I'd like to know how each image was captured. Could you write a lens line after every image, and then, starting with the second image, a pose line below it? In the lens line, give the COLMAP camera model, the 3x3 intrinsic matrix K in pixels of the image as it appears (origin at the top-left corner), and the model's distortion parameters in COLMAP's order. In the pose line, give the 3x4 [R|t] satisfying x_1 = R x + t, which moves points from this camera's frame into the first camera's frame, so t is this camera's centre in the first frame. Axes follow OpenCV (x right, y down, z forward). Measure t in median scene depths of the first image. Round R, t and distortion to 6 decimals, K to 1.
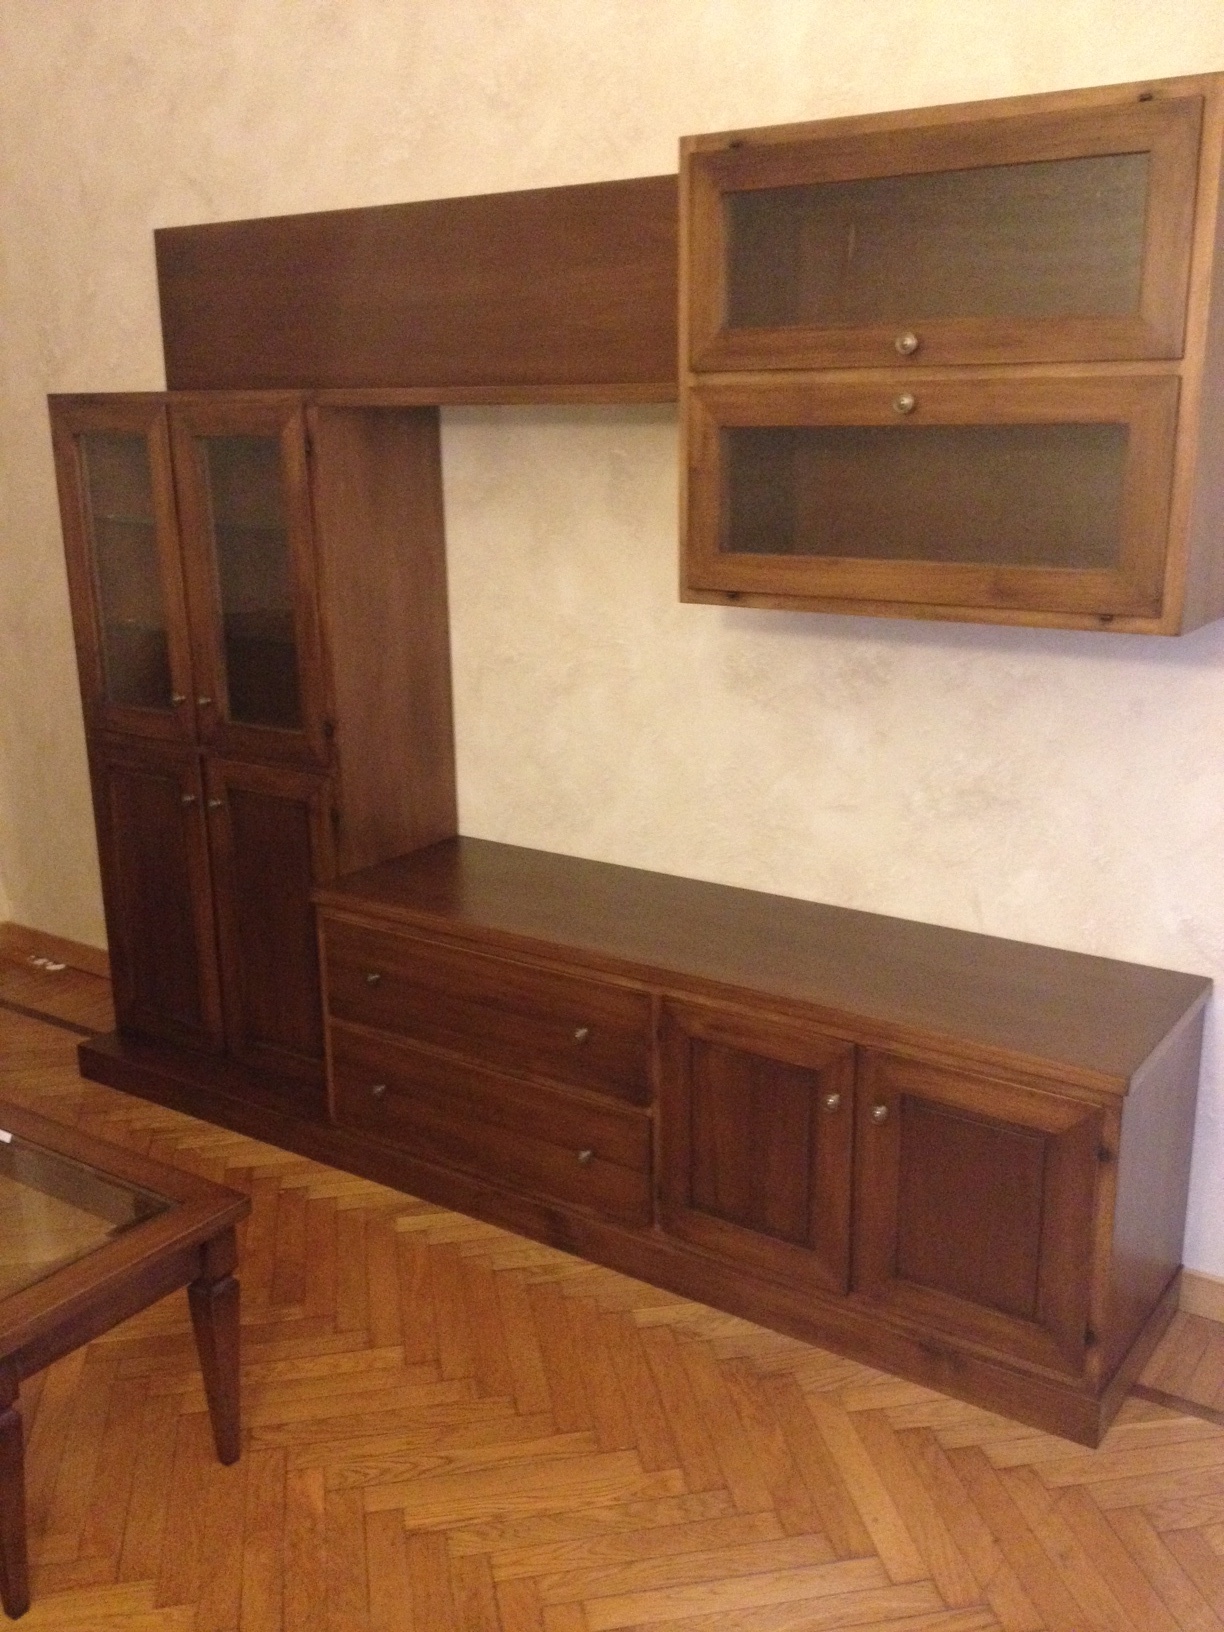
lens RADIAL K [[1522.5, 0, 612.0], [0, 1522.5, 816.0], [0, 0, 1]] dist [0.117680, -0.004920]
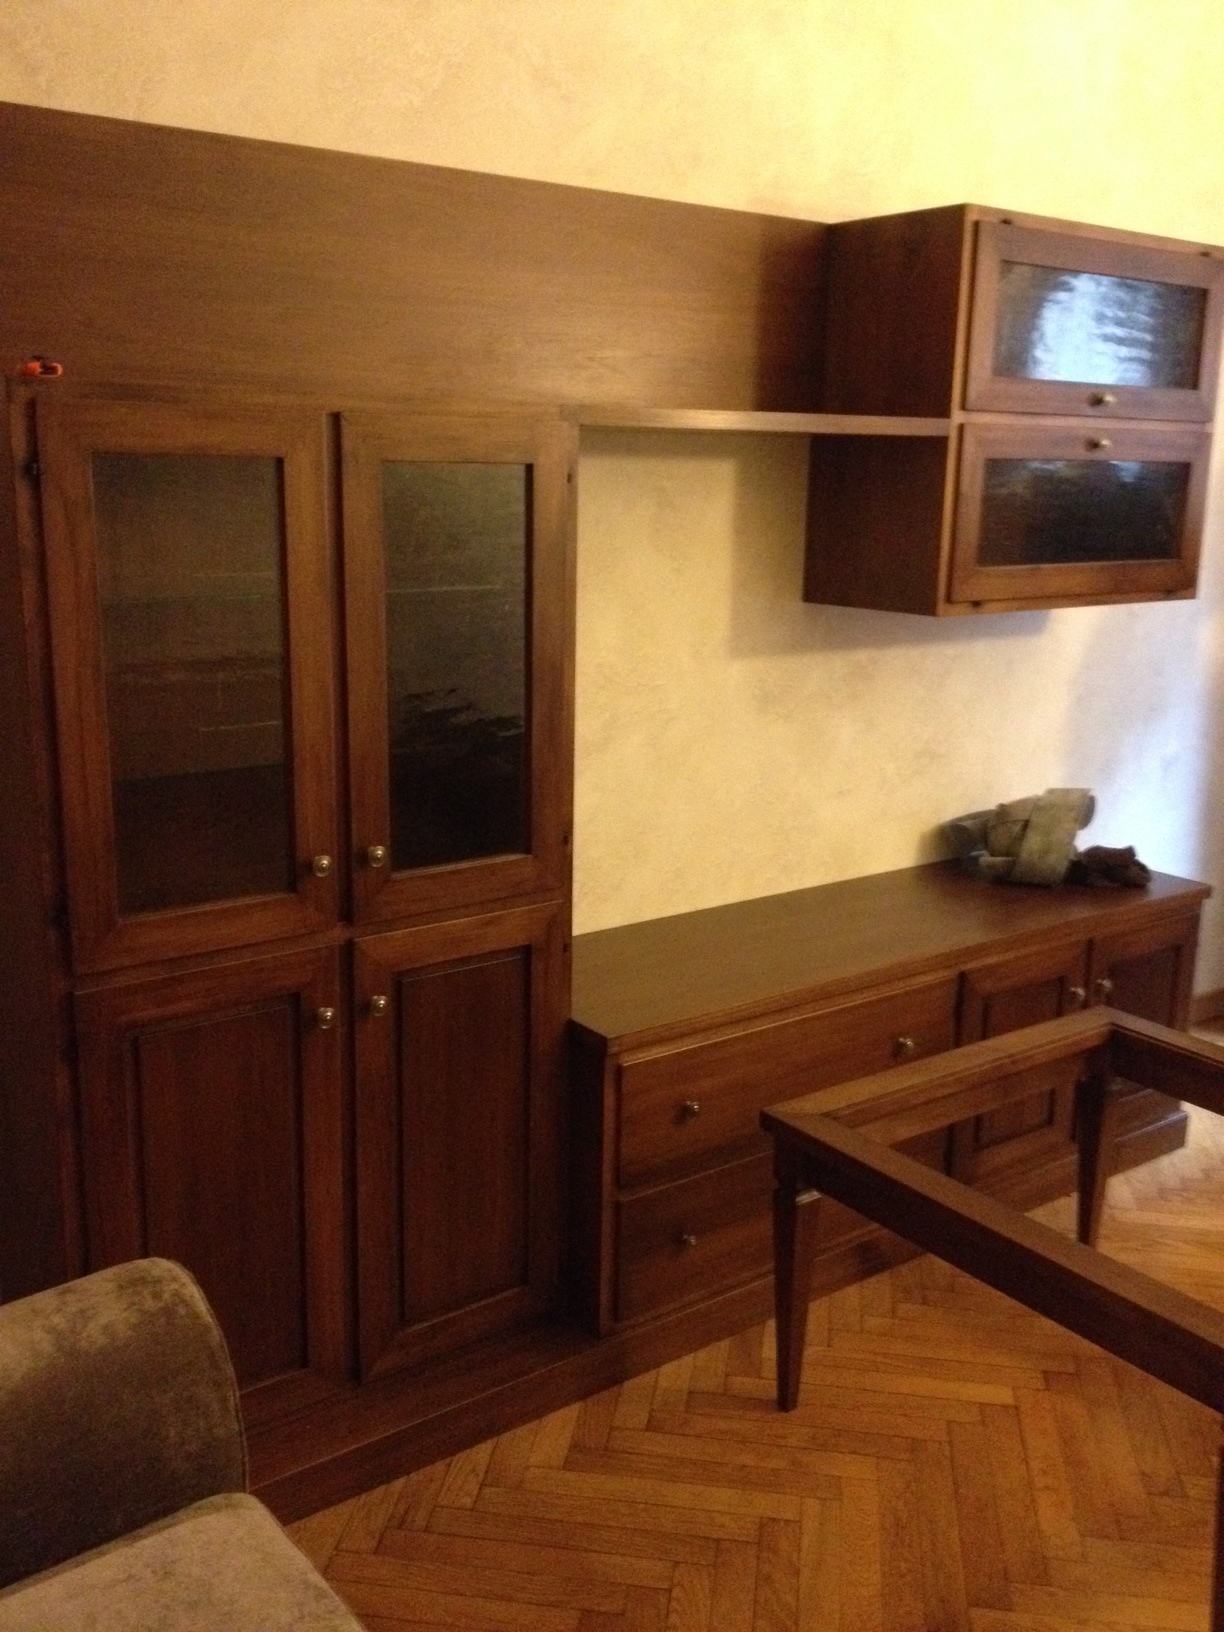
lens RADIAL K [[1522.5, 0, 612.0], [0, 1522.5, 816.0], [0, 0, 1]] dist [0.117680, -0.004920]
pose [[0.315612, -0.194878, 0.928661, -0.969094], [0.224476, 0.966238, 0.126474, -0.172661], [-0.921954, 0.168546, 0.348701, 0.762741]]
